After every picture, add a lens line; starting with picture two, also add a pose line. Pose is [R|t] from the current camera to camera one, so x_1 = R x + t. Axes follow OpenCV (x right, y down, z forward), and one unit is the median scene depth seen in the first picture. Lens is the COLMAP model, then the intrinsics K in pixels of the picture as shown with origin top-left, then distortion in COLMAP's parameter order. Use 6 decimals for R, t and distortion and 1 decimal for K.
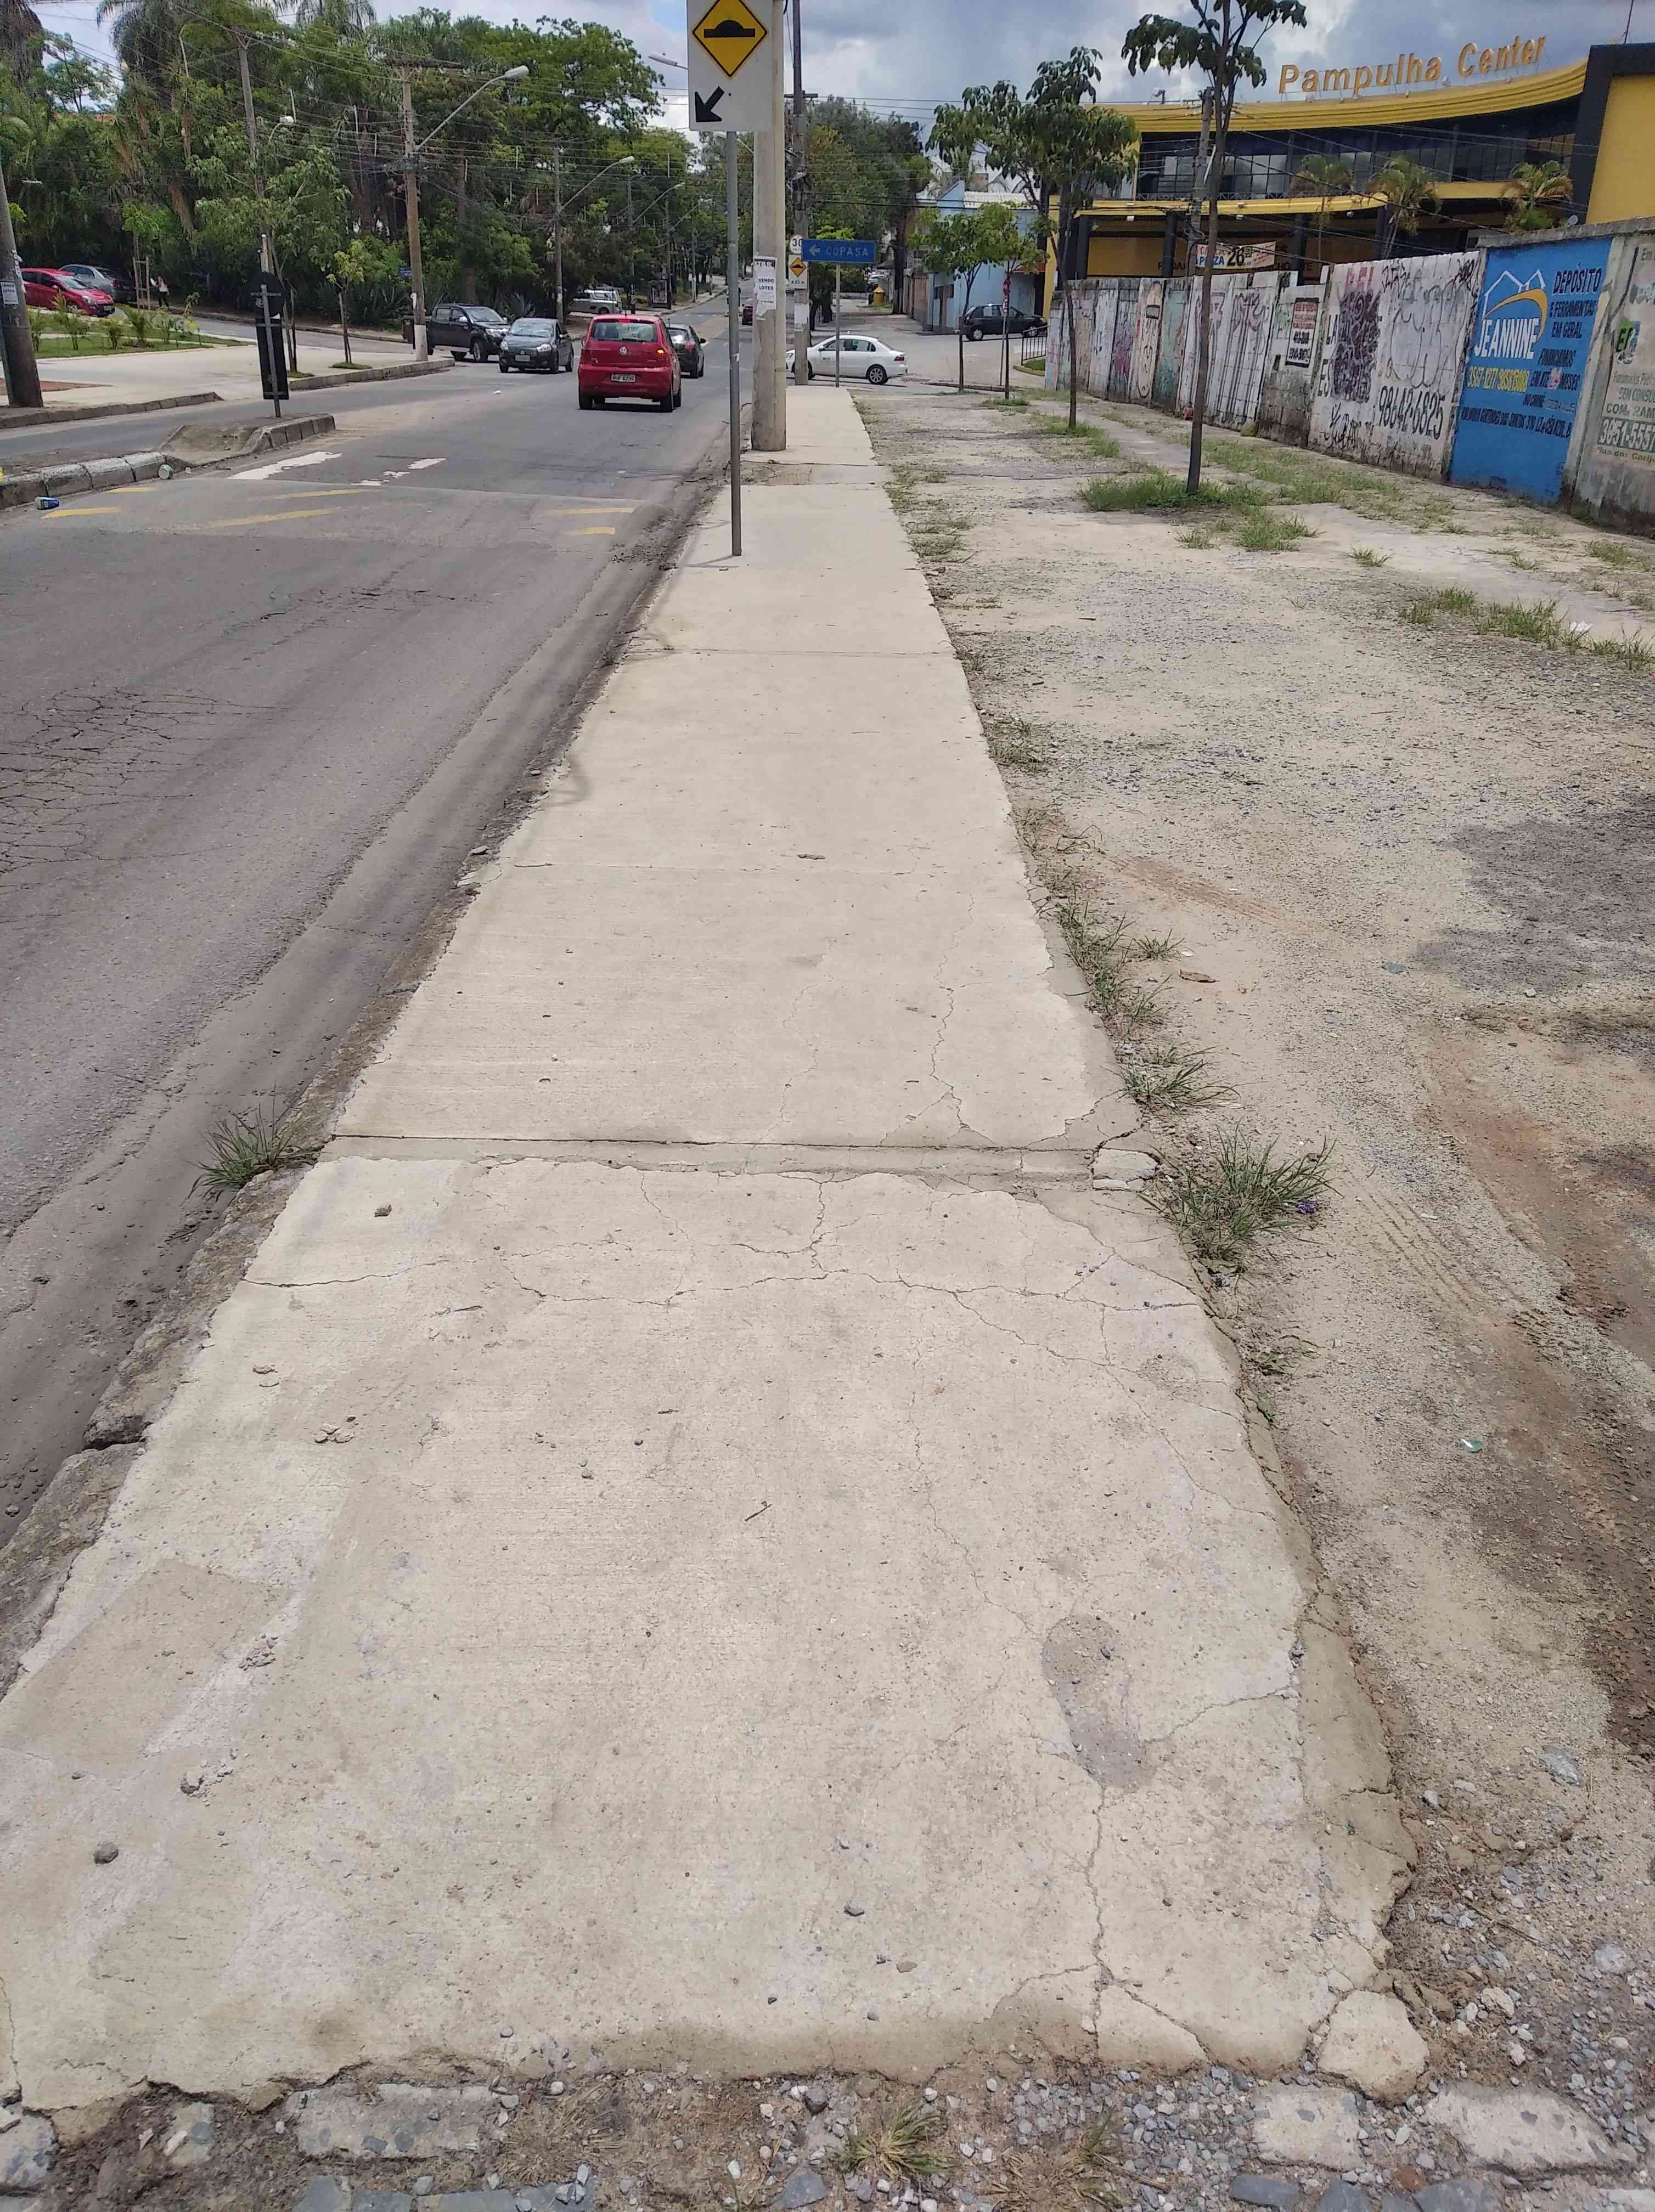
lens RADIAL K [[1685.0, 0, 827.5], [0, 1685.0, 1106.0], [0, 0, 1]] dist [-0.012685, 0.003798]
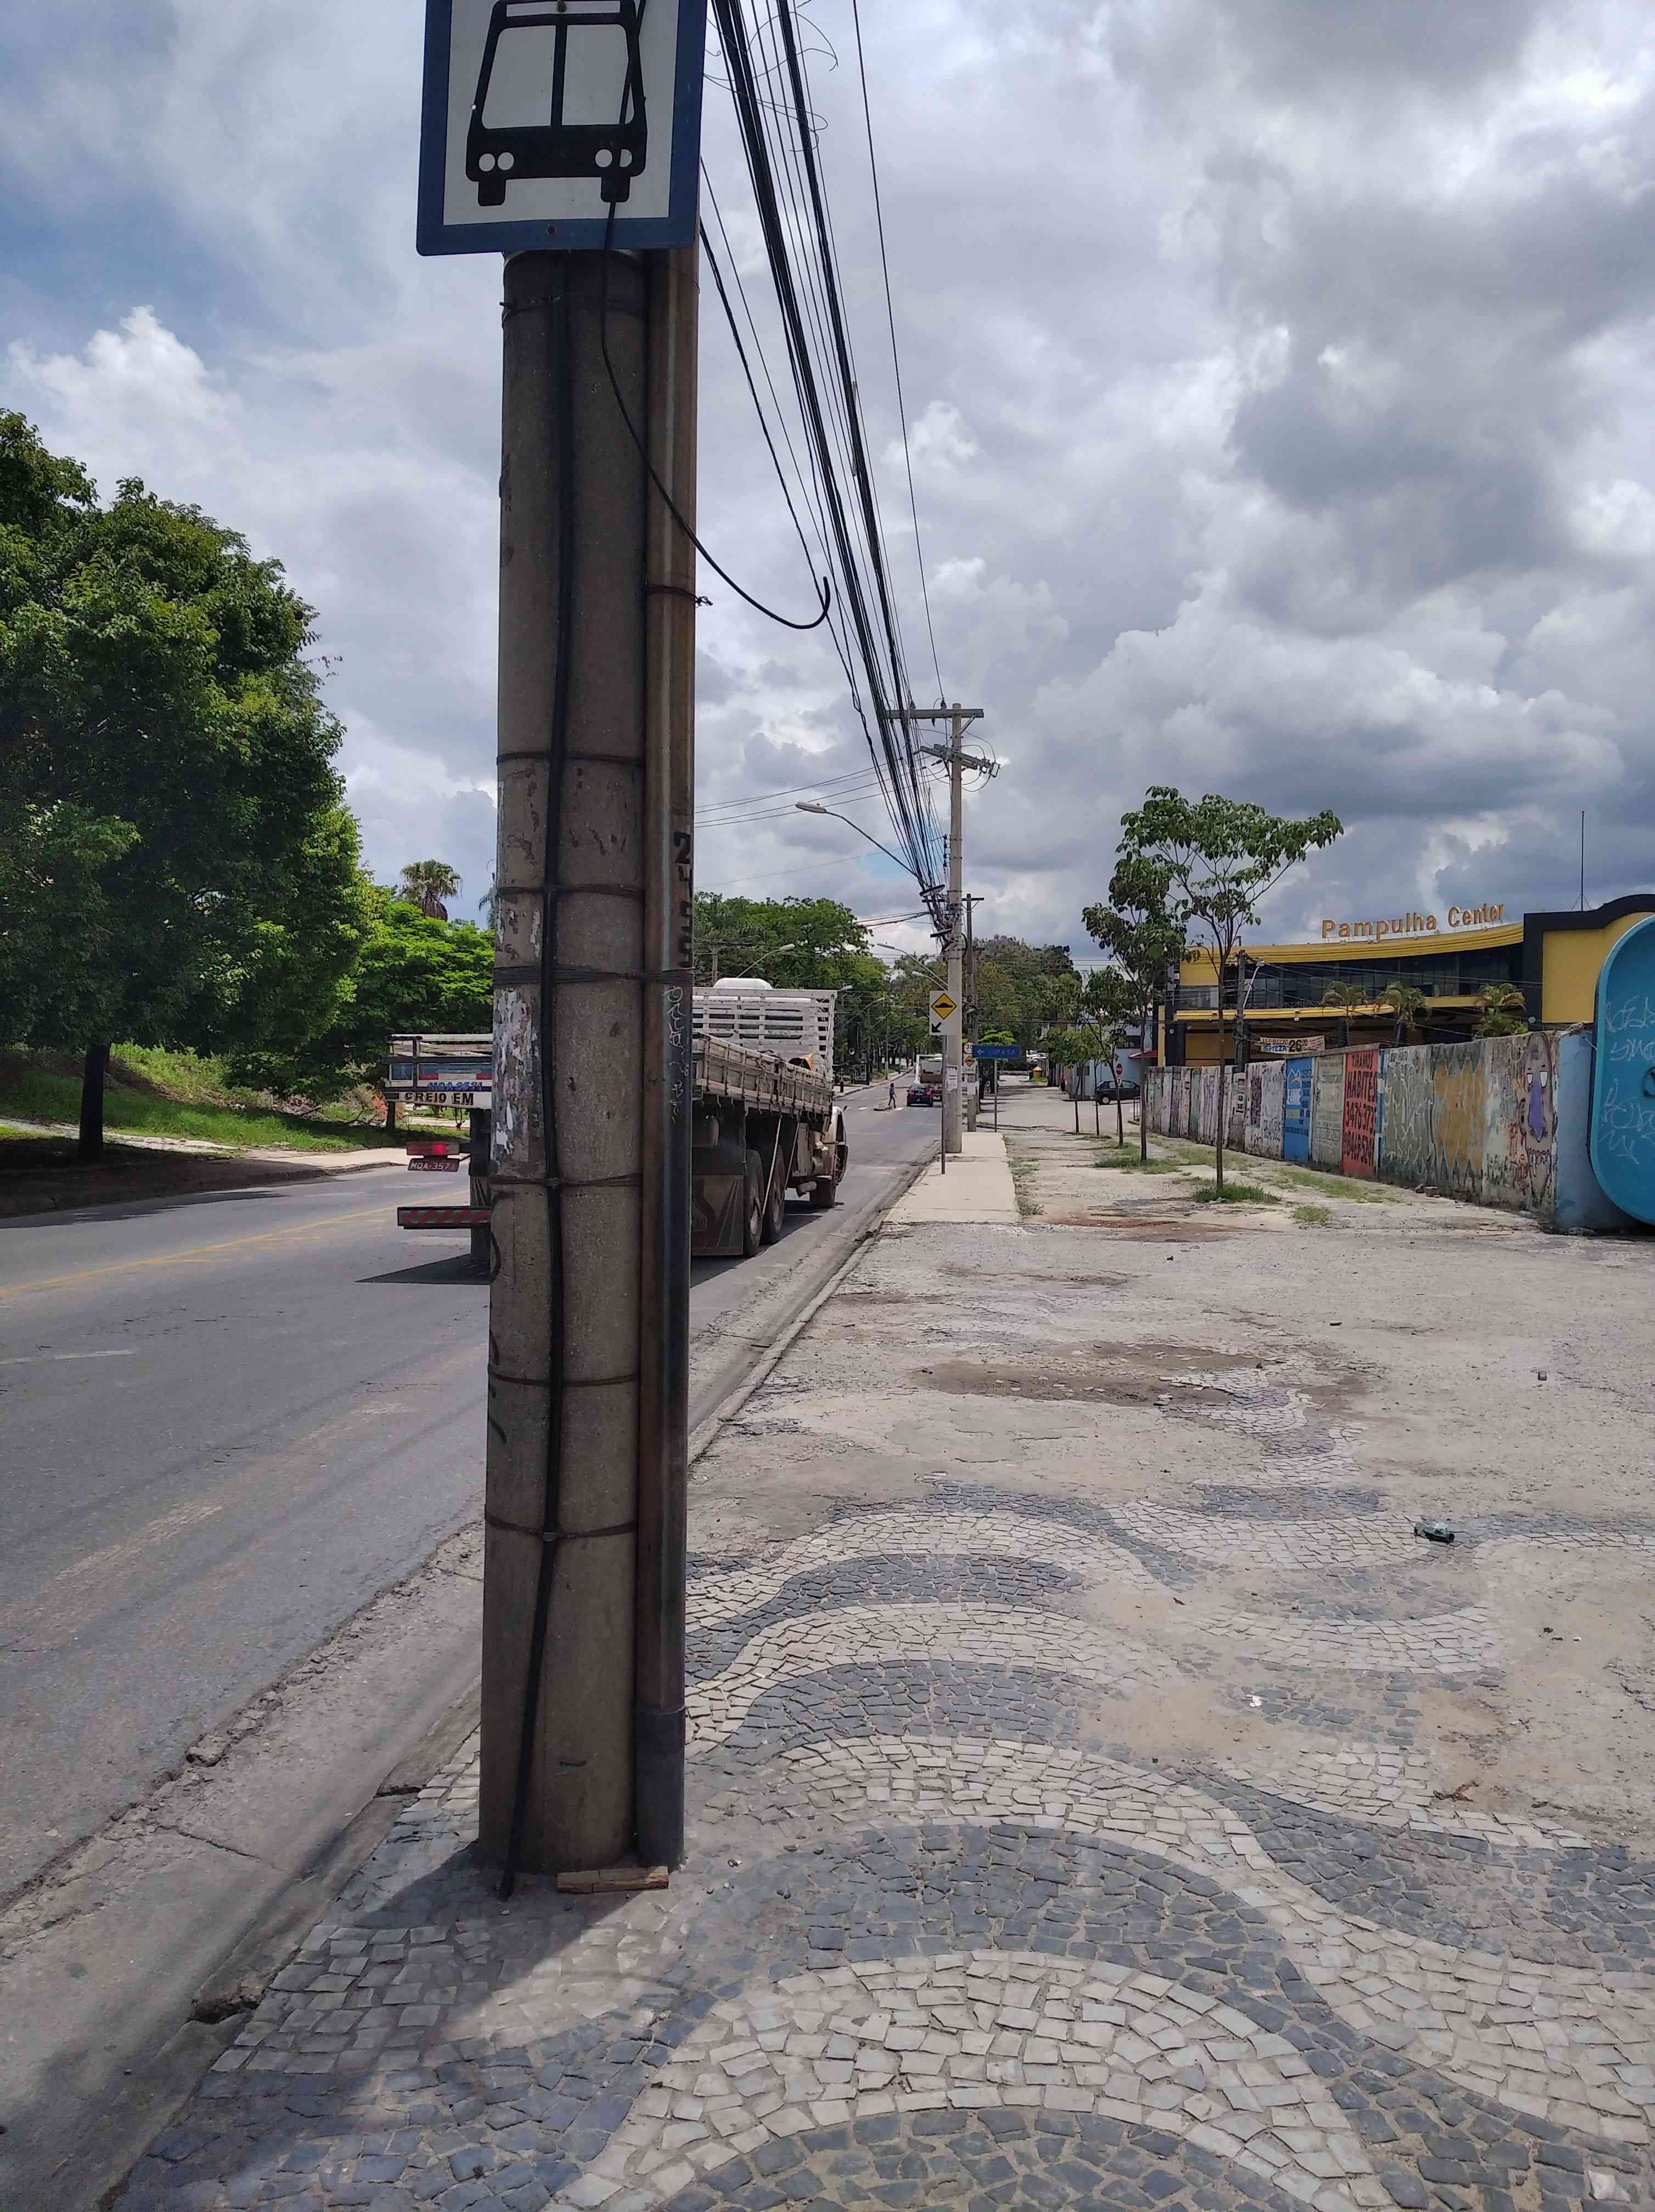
lens RADIAL K [[1679.8, 0, 819.4], [0, 1679.8, 1110.7], [0, 0, 1]] dist [0.061781, -0.097600]
pose [[0.994210, -0.009030, -0.107077, 0.007567], [-0.036034, 0.910750, -0.411383, 0.140322], [0.101235, 0.412860, 0.905151, -0.301913]]
